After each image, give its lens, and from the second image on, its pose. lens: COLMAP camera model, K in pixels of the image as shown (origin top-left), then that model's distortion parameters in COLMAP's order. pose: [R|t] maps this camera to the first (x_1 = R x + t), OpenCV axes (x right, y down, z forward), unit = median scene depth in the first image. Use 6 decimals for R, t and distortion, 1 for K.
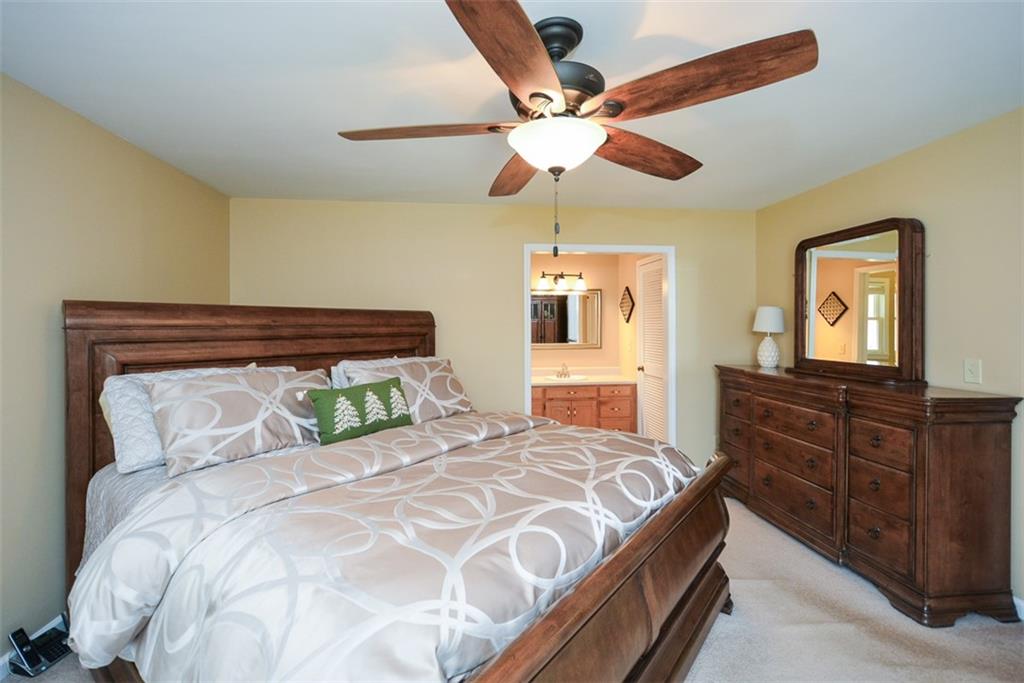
lens RADIAL K [[456.1, 0, 511.9], [0, 456.1, 329.2], [0, 0, 1]] dist [-0.002144, -0.000666]
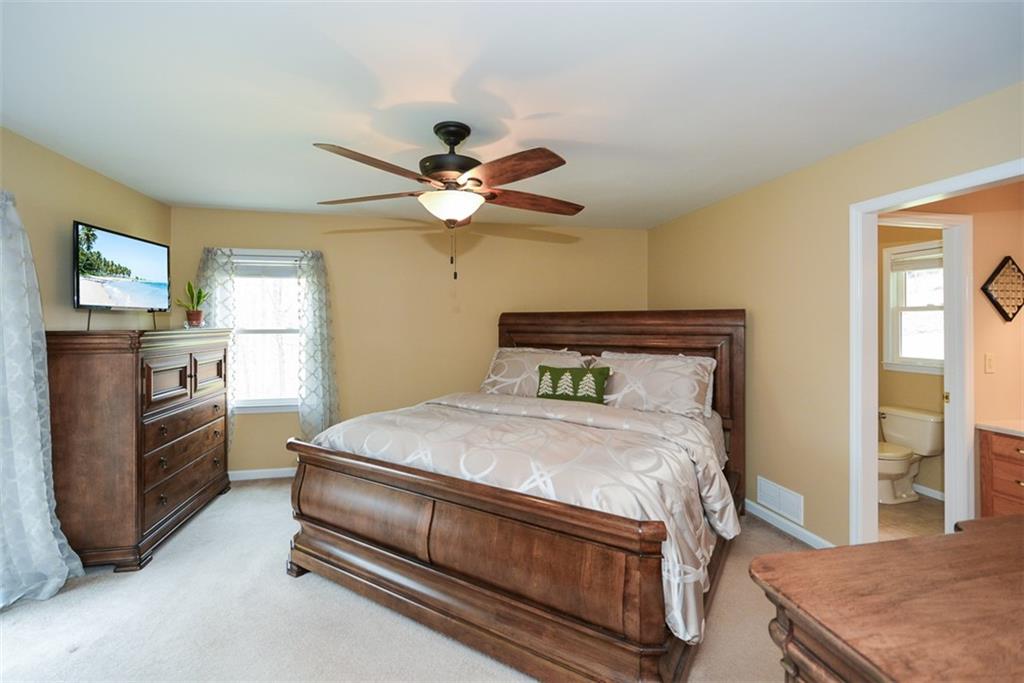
lens RADIAL K [[456.1, 0, 511.9], [0, 456.1, 329.2], [0, 0, 1]] dist [-0.002144, -0.000666]
pose [[0.095658, 0.018030, -0.995251, 1.045086], [-0.009515, 0.999807, 0.017198, -0.017879], [0.995369, 0.007825, 0.095811, 0.694195]]
